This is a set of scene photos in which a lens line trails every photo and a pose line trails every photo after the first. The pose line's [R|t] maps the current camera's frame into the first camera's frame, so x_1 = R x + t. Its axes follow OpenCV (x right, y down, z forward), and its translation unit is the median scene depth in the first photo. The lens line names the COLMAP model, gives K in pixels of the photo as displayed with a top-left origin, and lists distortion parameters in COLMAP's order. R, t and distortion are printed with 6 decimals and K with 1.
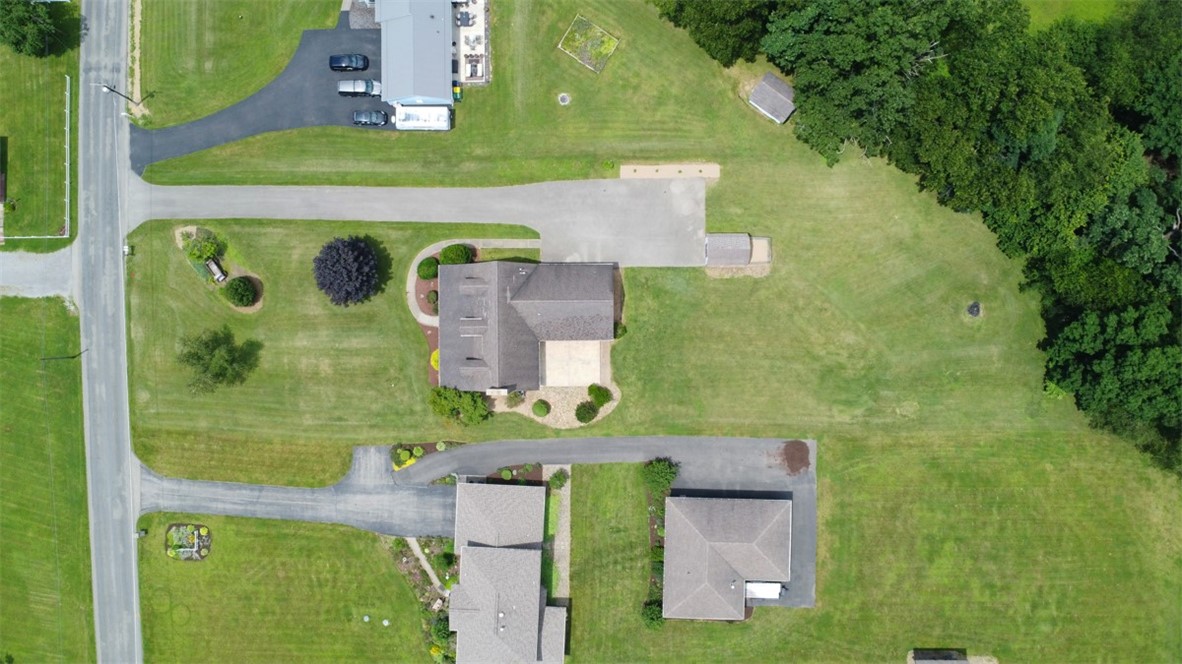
lens RADIAL K [[880.6, 0, 591.0], [0, 880.6, 332.0], [0, 0, 1]] dist [-0.025015, -0.004399]
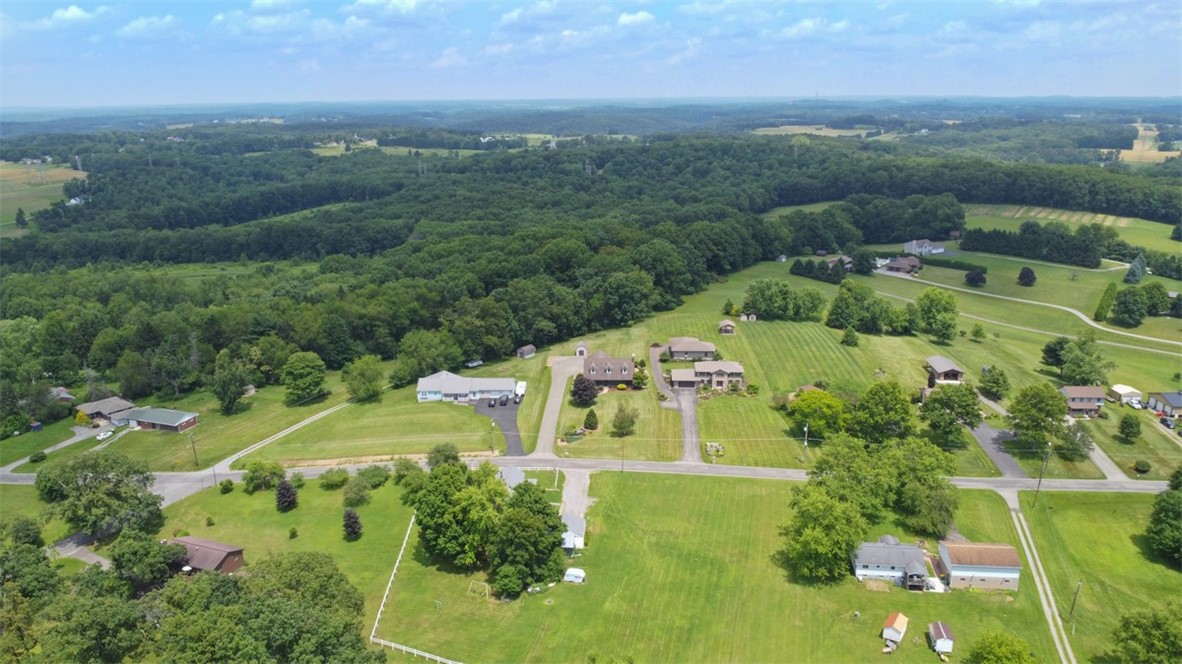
lens RADIAL K [[860.0, 0, 591.0], [0, 860.0, 332.0], [0, 0, 1]] dist [-0.007905, -0.001257]
pose [[0.030044, -0.255066, 0.966457, -2.302263], [0.999467, 0.020032, -0.025783, 0.003276], [-0.012784, 0.966716, 0.255531, 0.241798]]
